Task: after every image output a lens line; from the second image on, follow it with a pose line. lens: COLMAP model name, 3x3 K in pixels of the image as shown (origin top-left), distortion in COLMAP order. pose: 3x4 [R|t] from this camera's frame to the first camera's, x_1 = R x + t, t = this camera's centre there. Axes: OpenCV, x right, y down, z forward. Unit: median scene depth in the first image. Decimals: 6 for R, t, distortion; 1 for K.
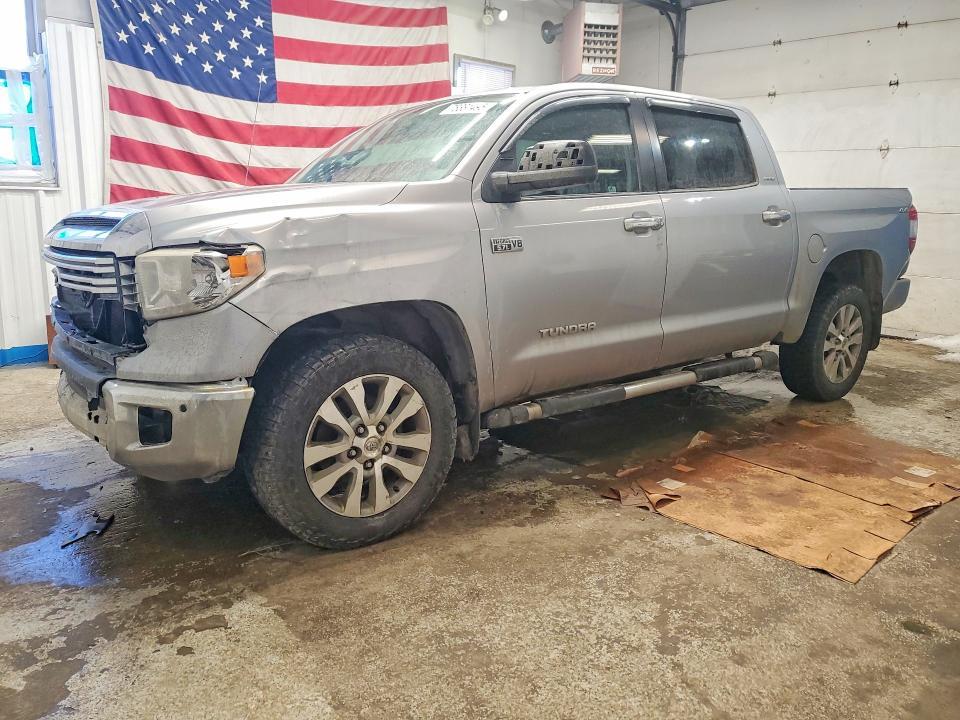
lens RADIAL K [[798.0, 0, 480.0], [0, 798.0, 360.0], [0, 0, 1]] dist [0.004127, -0.001198]
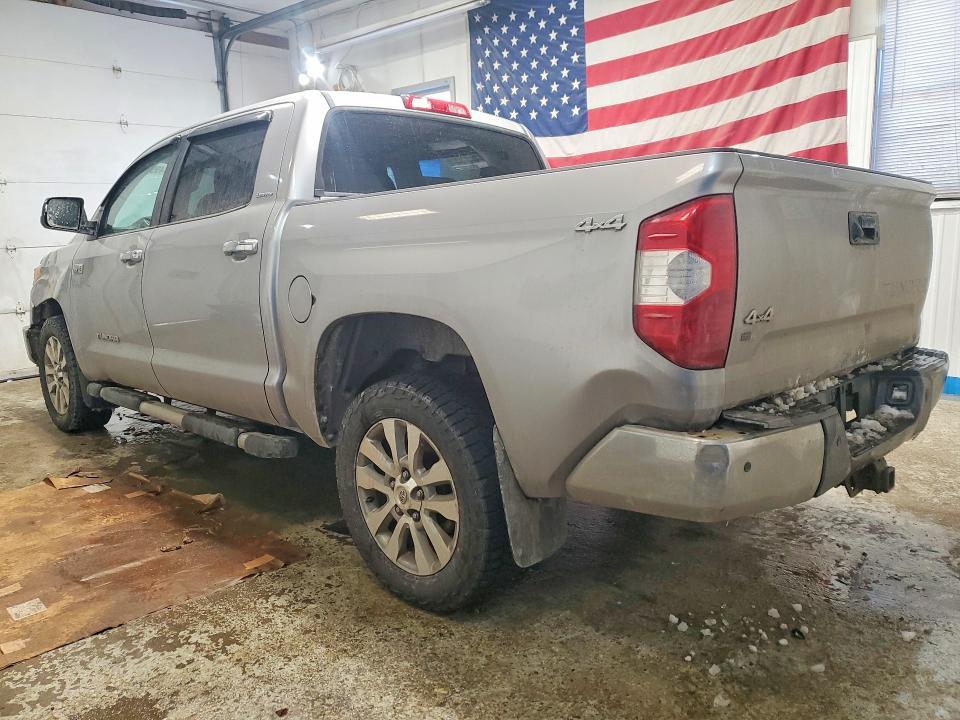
lens RADIAL K [[822.2, 0, 480.0], [0, 822.2, 360.0], [0, 0, 1]] dist [-0.003813, -0.001306]
pose [[0.033868, 0.124530, -0.991638, 0.832998], [-0.166946, 0.978971, 0.117238, -0.144193], [0.985384, 0.161579, 0.053946, 0.888578]]
